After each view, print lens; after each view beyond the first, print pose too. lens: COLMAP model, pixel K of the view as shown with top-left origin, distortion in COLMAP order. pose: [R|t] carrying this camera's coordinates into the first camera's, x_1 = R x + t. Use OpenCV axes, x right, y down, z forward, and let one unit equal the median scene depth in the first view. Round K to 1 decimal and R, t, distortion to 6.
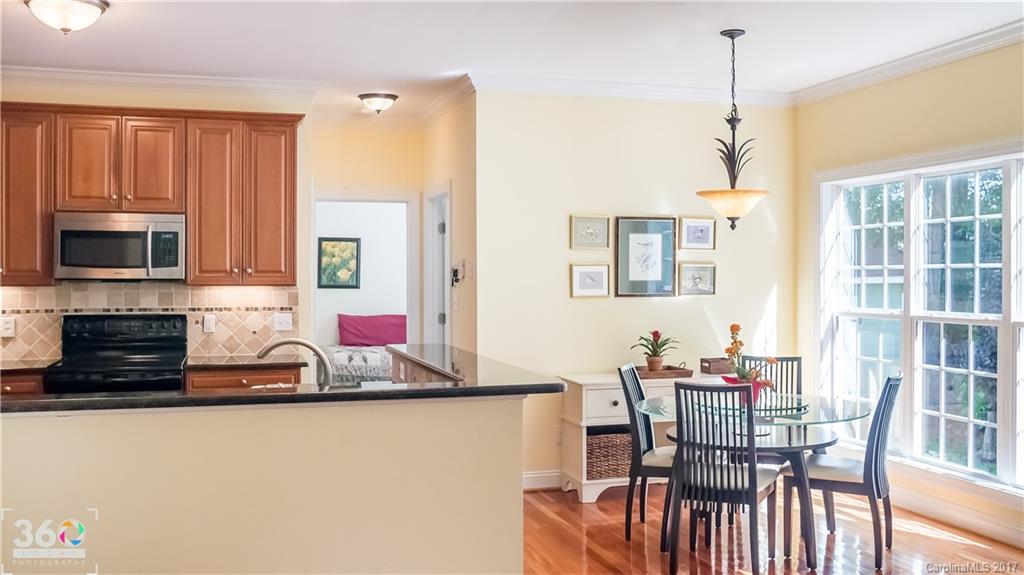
lens RADIAL K [[953.9, 0, 512.9], [0, 953.9, 286.0], [0, 0, 1]] dist [-0.059924, 0.000000]
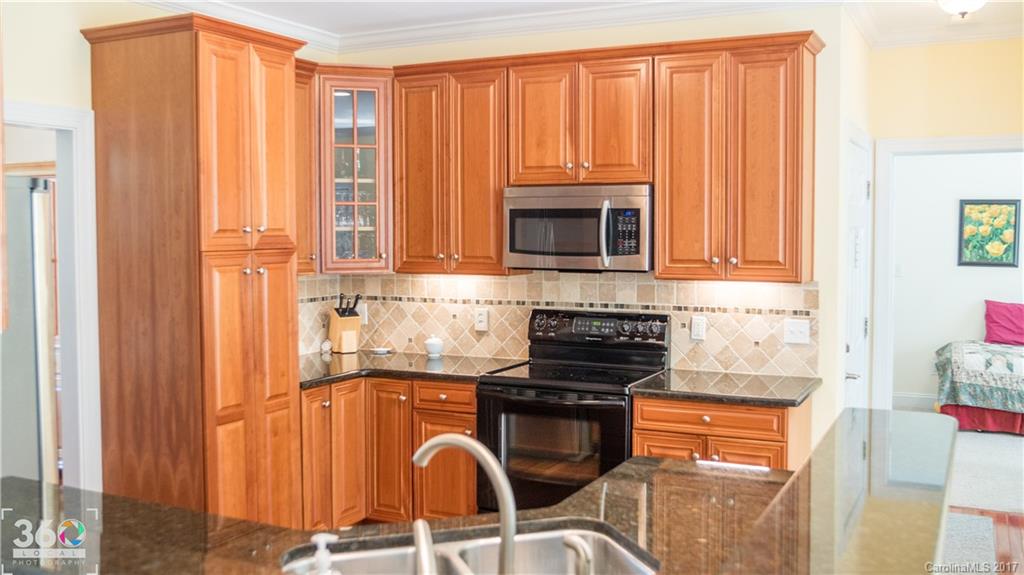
lens RADIAL K [[953.9, 0, 510.6], [0, 953.9, 280.5], [0, 0, 1]] dist [-0.059924, 0.000000]
pose [[0.735747, 0.033611, -0.676422, 0.081644], [-0.006013, 0.999053, 0.043102, -0.030363], [0.677230, -0.027645, 0.735252, 0.352749]]
